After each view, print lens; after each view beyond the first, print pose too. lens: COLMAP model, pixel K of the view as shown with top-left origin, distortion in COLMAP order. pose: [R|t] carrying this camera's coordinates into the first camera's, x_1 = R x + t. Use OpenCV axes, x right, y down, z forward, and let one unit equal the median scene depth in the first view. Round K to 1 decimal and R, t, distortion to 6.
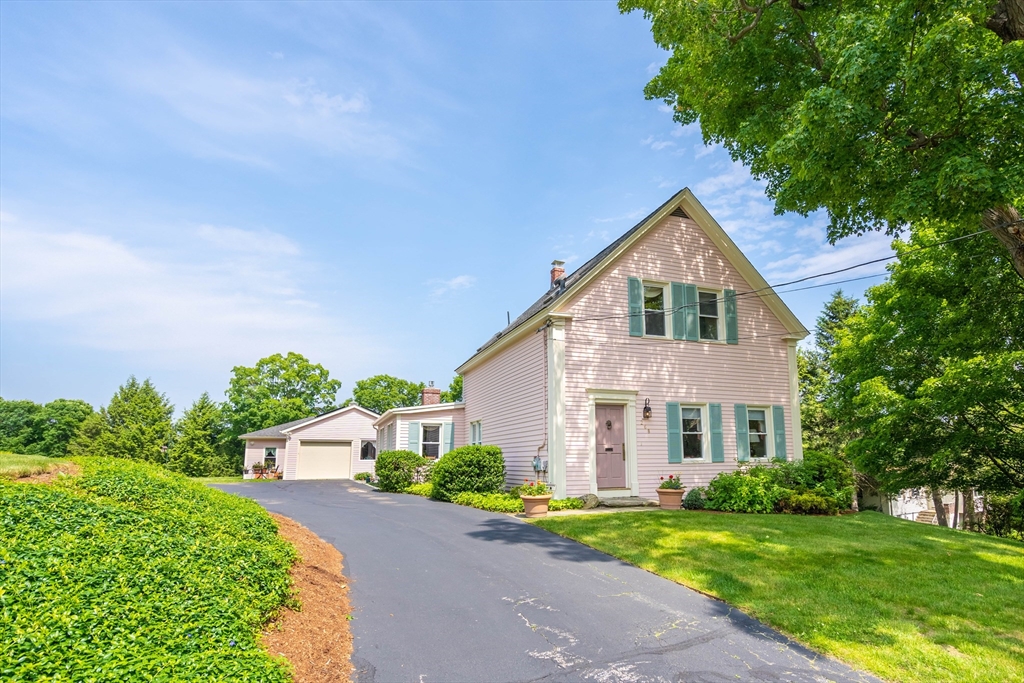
lens RADIAL K [[512.6, 0, 528.6], [0, 512.6, 388.9], [0, 0, 1]] dist [0.001365, 0.000476]
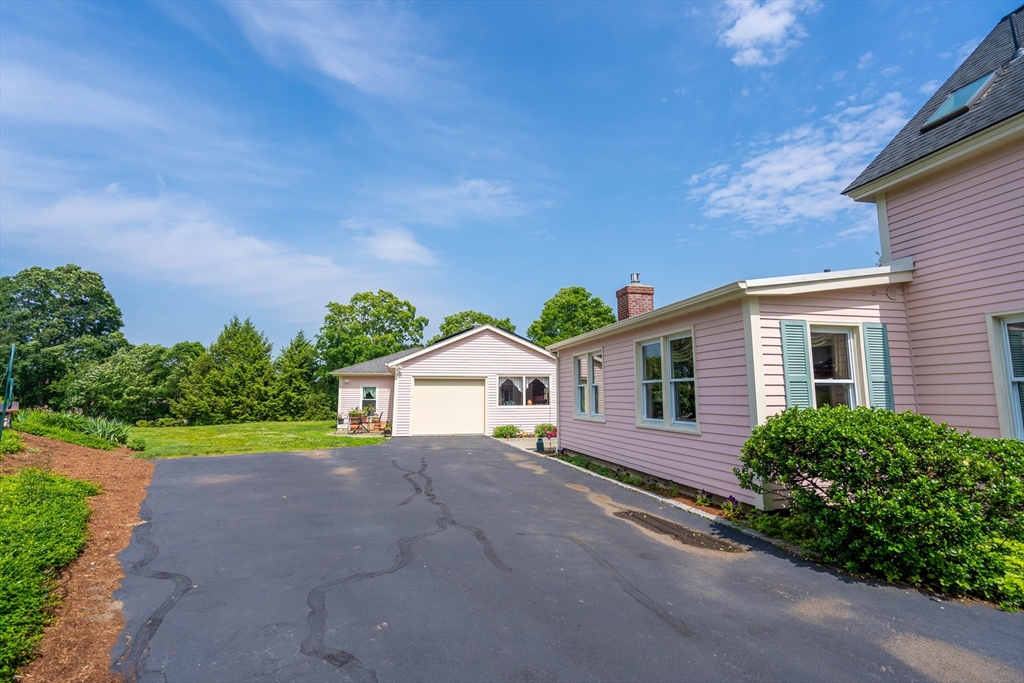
lens RADIAL K [[457.8, 0, 512.0], [0, 457.8, 341.5], [0, 0, 1]] dist [-0.002110, 0.000635]
pose [[0.989736, -0.015240, -0.142092, -0.101034], [0.018373, 0.999616, 0.020767, 0.018928], [0.141721, -0.023165, 0.989636, 0.184806]]
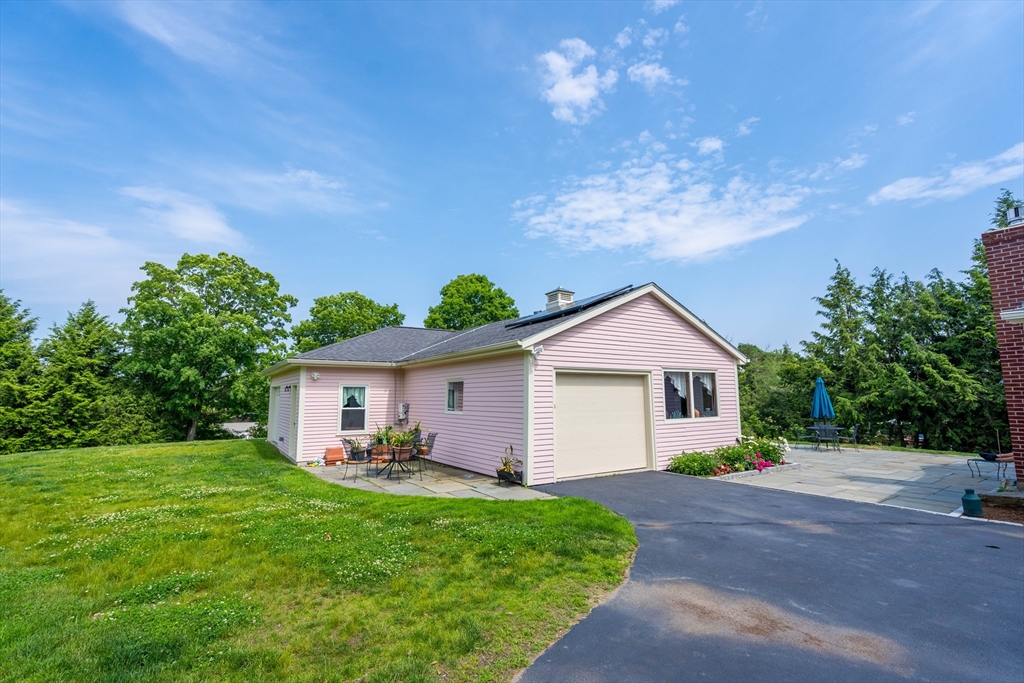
lens RADIAL K [[472.6, 0, 512.0], [0, 472.6, 341.5], [0, 0, 1]] dist [-0.000792, -0.000048]
pose [[0.976985, 0.025825, 0.211737, -0.238768], [-0.030837, 0.999316, 0.020399, 0.032973], [-0.211066, -0.026459, 0.977114, 0.299420]]
